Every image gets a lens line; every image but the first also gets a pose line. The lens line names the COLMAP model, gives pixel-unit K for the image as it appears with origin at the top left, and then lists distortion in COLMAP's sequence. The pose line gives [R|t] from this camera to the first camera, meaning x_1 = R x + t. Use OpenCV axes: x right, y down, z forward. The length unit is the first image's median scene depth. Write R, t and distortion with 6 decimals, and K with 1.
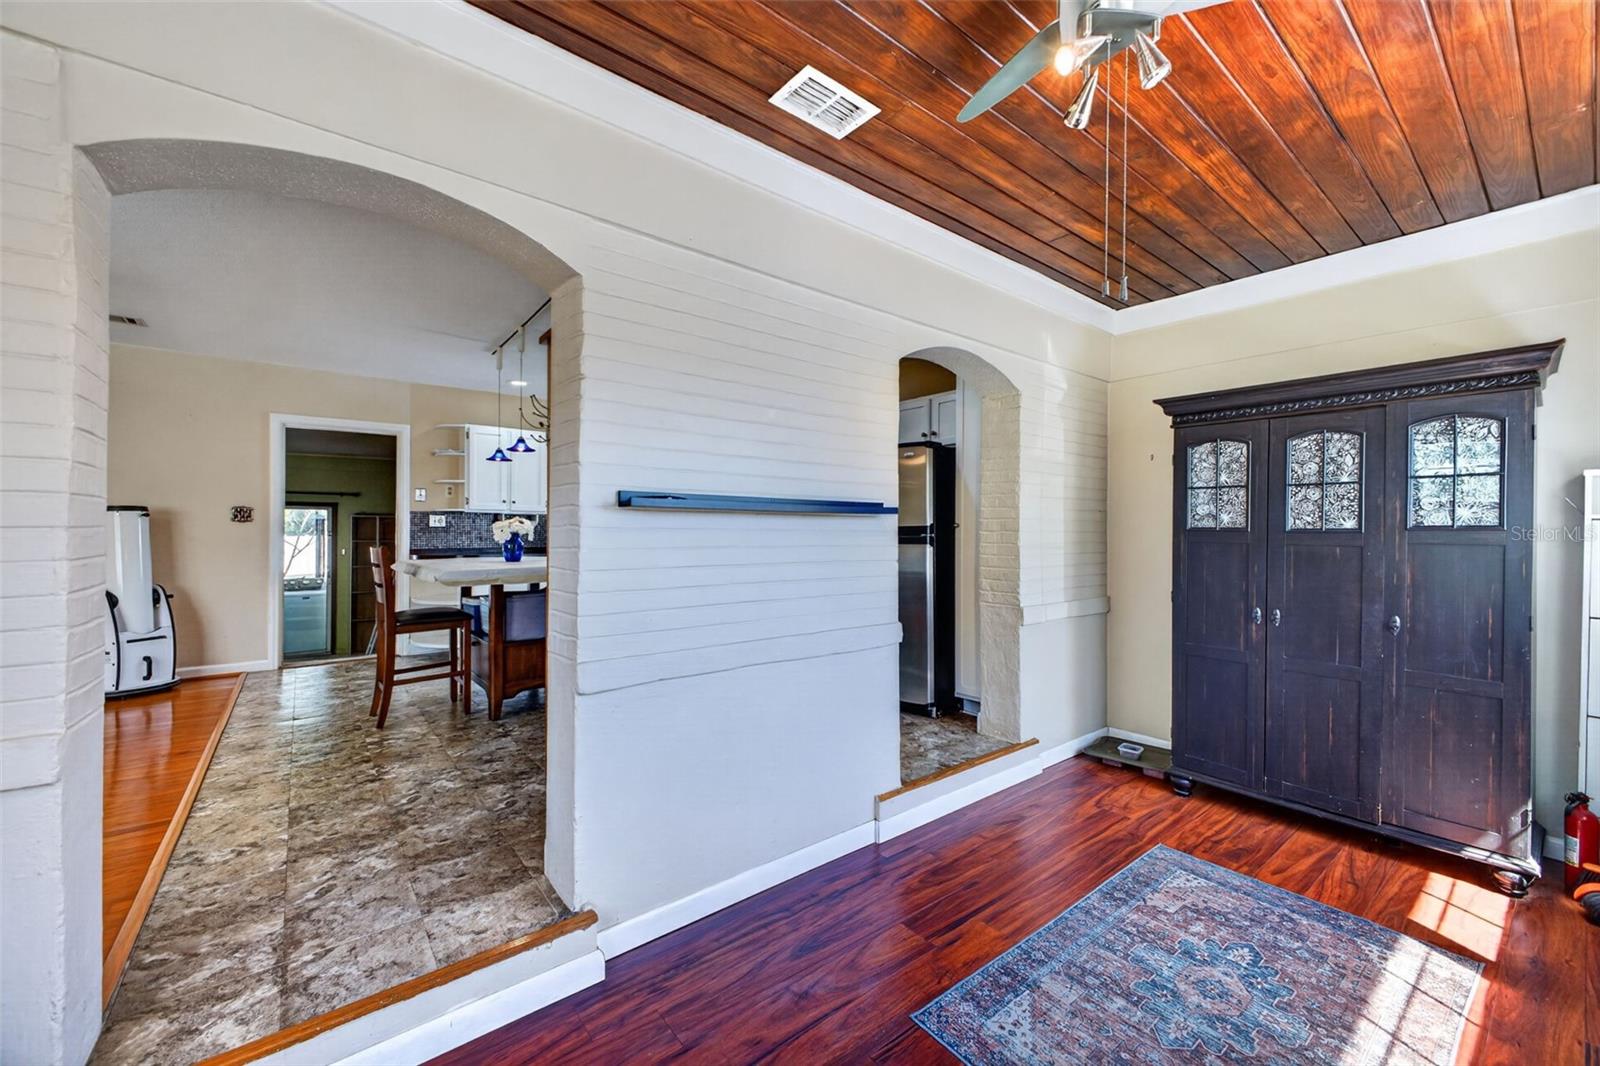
lens RADIAL K [[631.6, 0, 821.9], [0, 631.6, 529.8], [0, 0, 1]] dist [-0.000347, -0.000162]
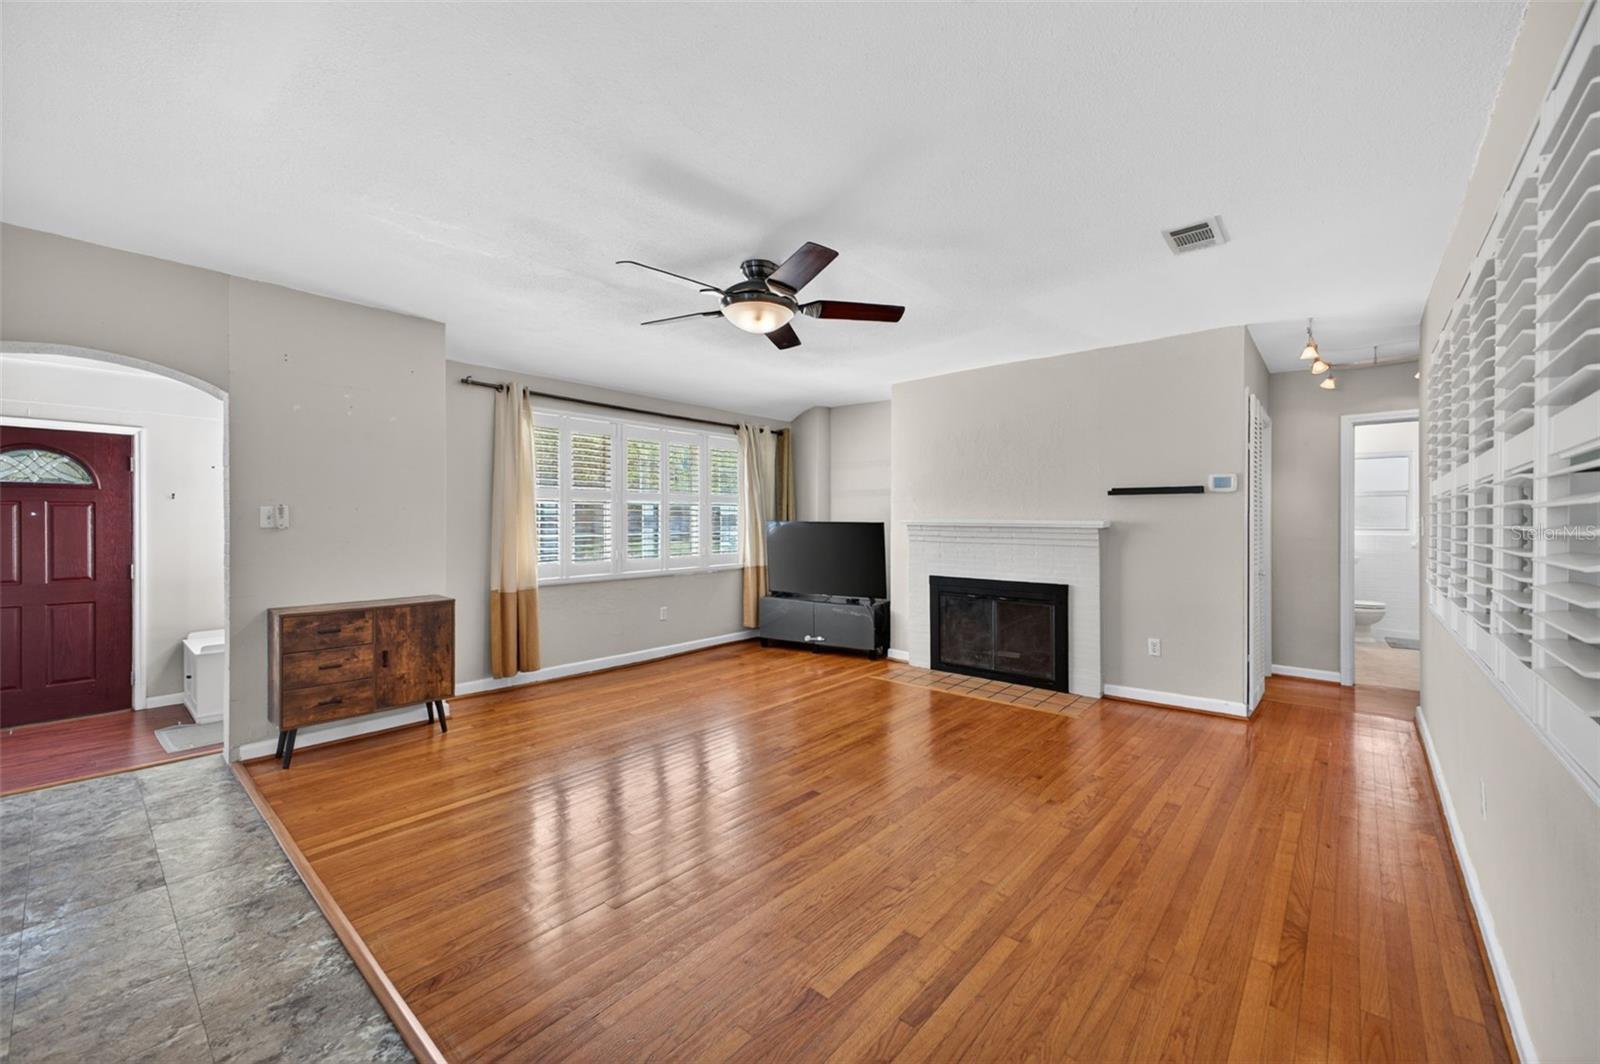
lens RADIAL K [[621.7, 0, 832.1], [0, 621.7, 521.4], [0, 0, 1]] dist [0.000476, -0.000056]
pose [[-0.979496, -0.003462, -0.201435, -1.494658], [-0.002976, 0.999992, -0.002714, -0.042763], [0.201443, -0.002058, -0.979498, 1.929915]]
